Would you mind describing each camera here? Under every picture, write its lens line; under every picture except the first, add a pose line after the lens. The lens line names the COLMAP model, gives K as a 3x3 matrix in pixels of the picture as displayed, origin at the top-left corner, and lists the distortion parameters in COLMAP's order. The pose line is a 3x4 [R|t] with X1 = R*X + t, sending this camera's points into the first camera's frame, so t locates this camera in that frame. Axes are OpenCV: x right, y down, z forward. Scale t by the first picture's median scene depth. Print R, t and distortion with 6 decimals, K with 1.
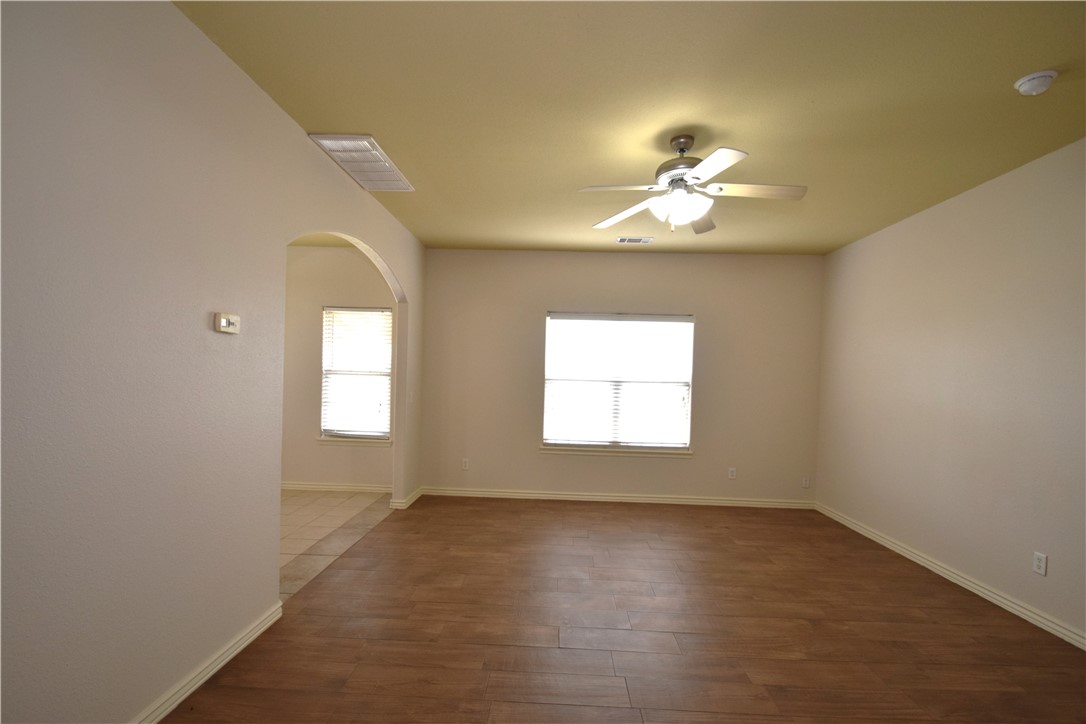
lens RADIAL K [[479.1, 0, 538.9], [0, 479.1, 373.6], [0, 0, 1]] dist [-0.001667, -0.009034]
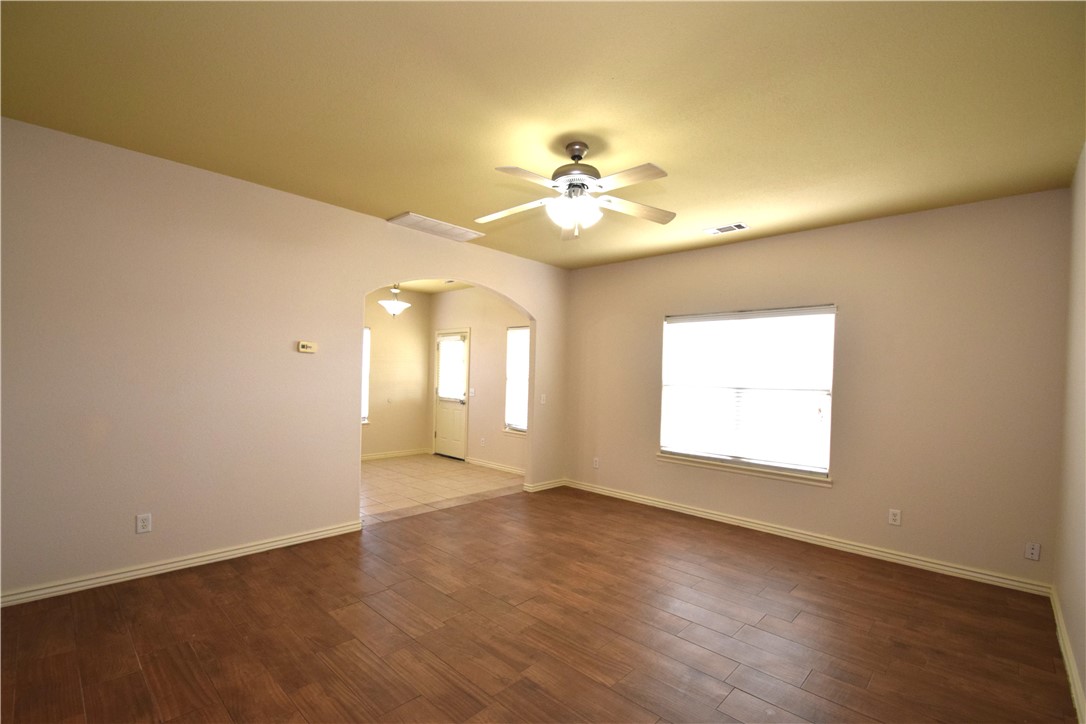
lens RADIAL K [[479.1, 0, 538.6], [0, 479.1, 371.6], [0, 0, 1]] dist [-0.001667, -0.009034]
pose [[0.748075, -0.012660, -0.663493, 0.479062], [-0.005980, 0.999649, -0.025816, 0.011015], [0.663587, 0.023280, 0.747737, 0.098159]]
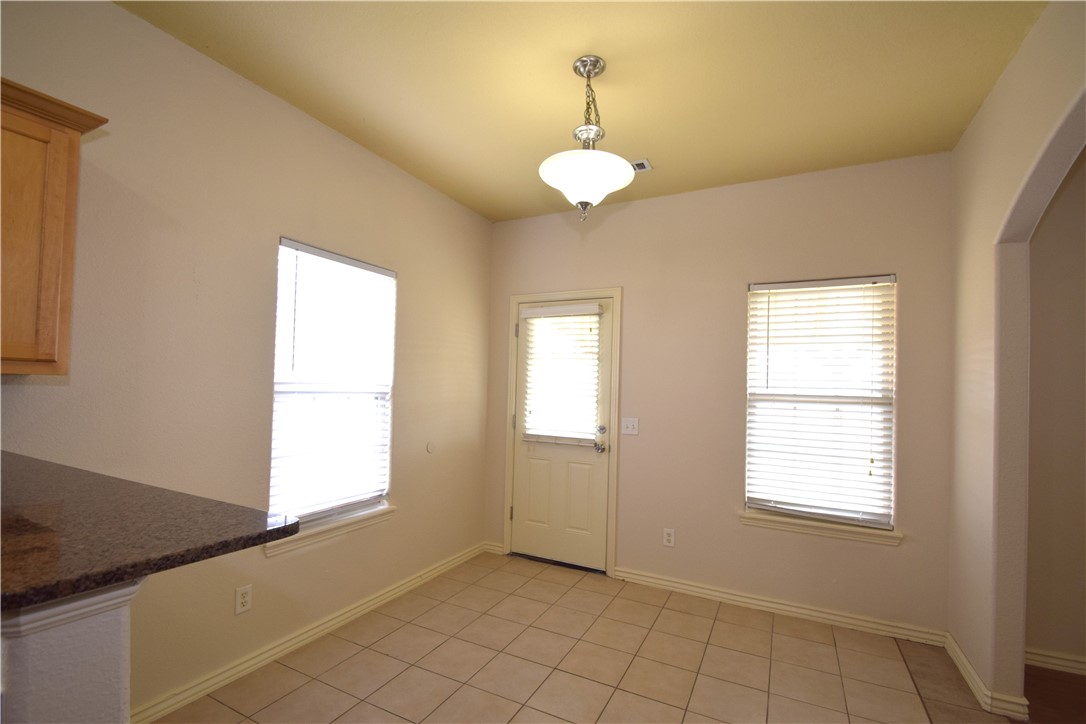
lens RADIAL K [[479.1, 0, 541.1], [0, 479.1, 379.9], [0, 0, 1]] dist [-0.001667, -0.009034]
pose [[0.907581, -0.009825, -0.419762, -0.447650], [-0.002128, 0.999606, -0.027998, -0.007957], [0.419872, 0.026304, 0.907202, 0.385539]]
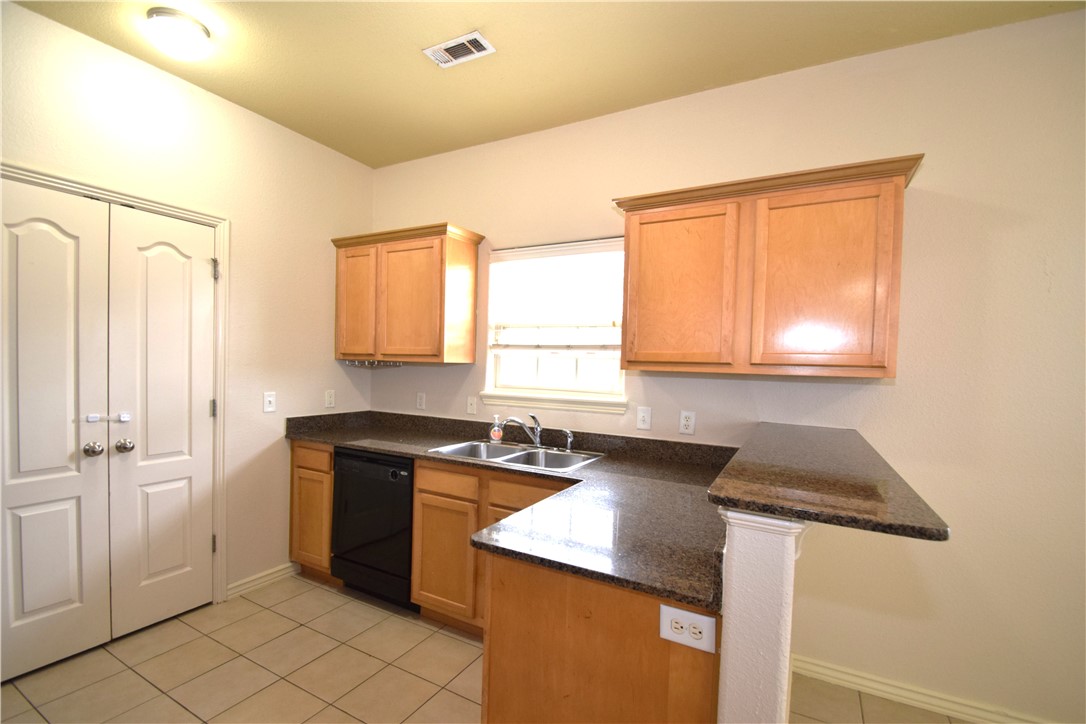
lens RADIAL K [[479.1, 0, 540.8], [0, 479.1, 378.3], [0, 0, 1]] dist [-0.001667, -0.009034]
pose [[-0.441545, -0.012071, -0.897158, -0.396360], [-0.040882, 0.999142, 0.006677, -0.009595], [0.896307, 0.039626, -0.441660, 0.443433]]
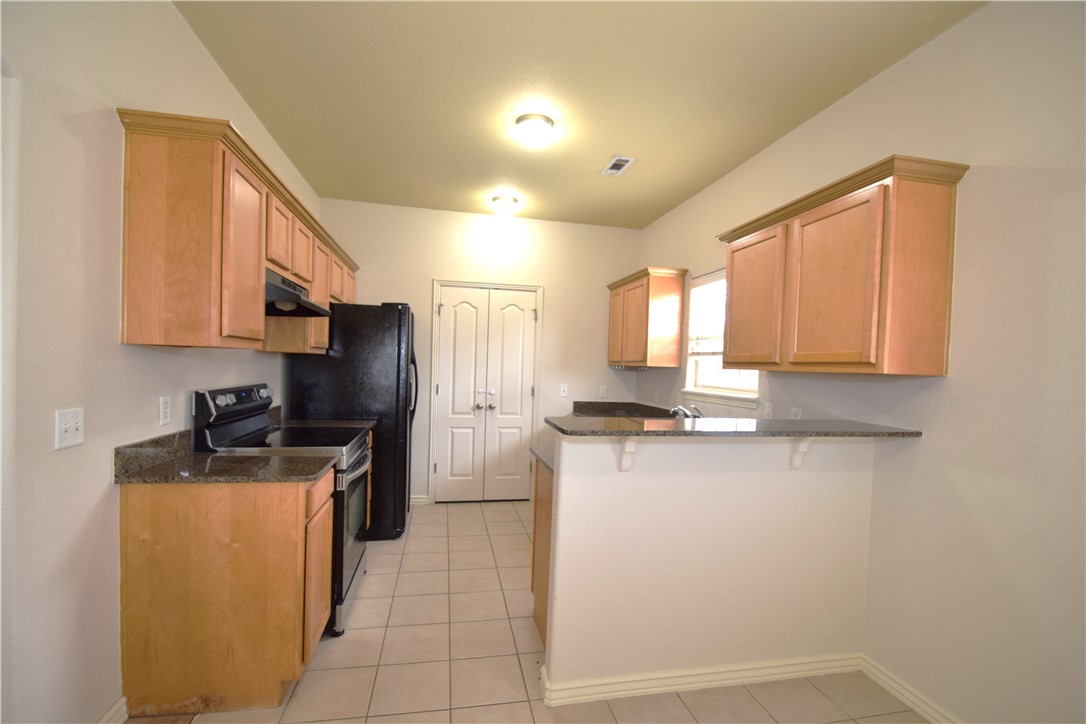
lens RADIAL K [[479.1, 0, 541.6], [0, 479.1, 377.9], [0, 0, 1]] dist [-0.001667, -0.009034]
pose [[-0.968601, -0.051930, -0.243137, -0.487087], [-0.059151, 0.997996, 0.022486, -0.007912], [0.241482, 0.036162, -0.969731, 0.793939]]
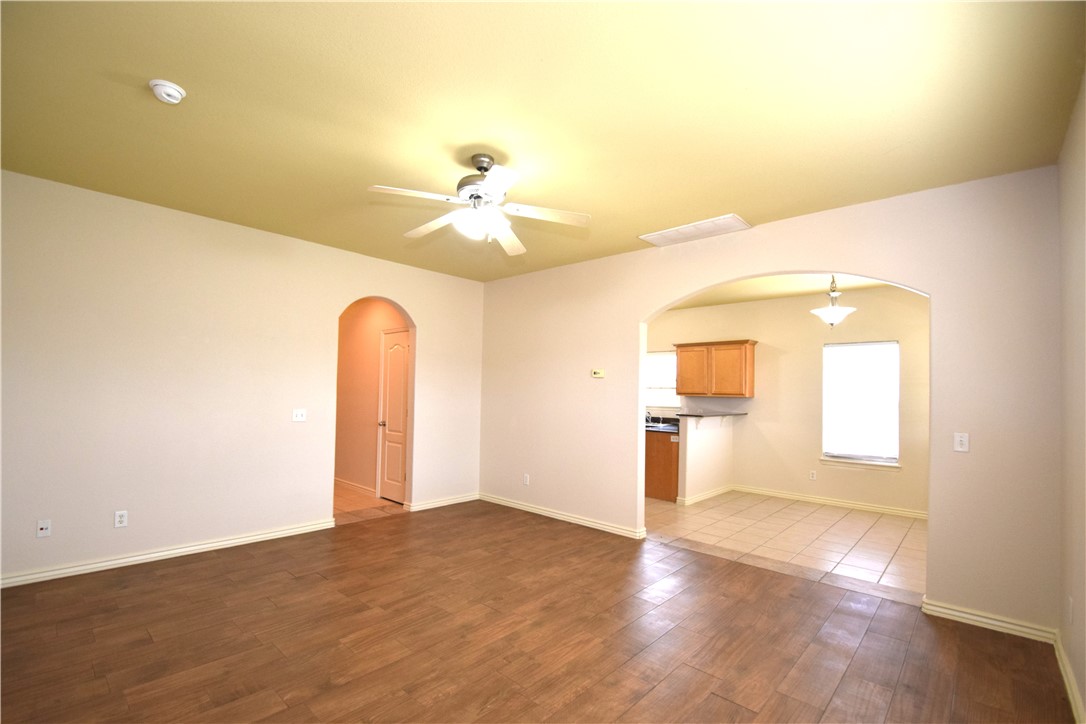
lens RADIAL K [[479.1, 0, 542.5], [0, 479.1, 375.3], [0, 0, 1]] dist [-0.001667, -0.009034]
pose [[-0.643710, -0.067911, -0.762250, 0.508599], [-0.039790, 0.997678, -0.055283, 0.016578], [0.764235, -0.005257, -0.644917, 0.923373]]
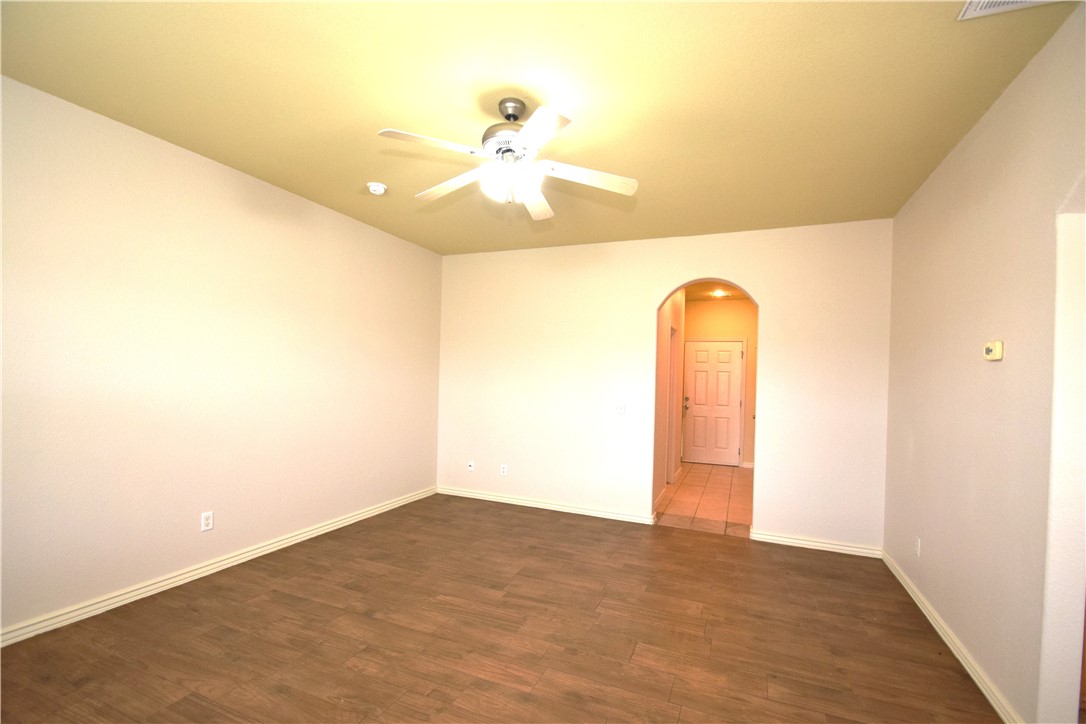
lens RADIAL K [[479.1, 0, 542.7], [0, 479.1, 373.9], [0, 0, 1]] dist [-0.001667, -0.009034]
pose [[-0.933606, -0.053967, 0.354214, -0.047074], [-0.055325, 0.998449, 0.006300, -0.003415], [-0.354004, -0.013715, -0.935143, 0.937378]]
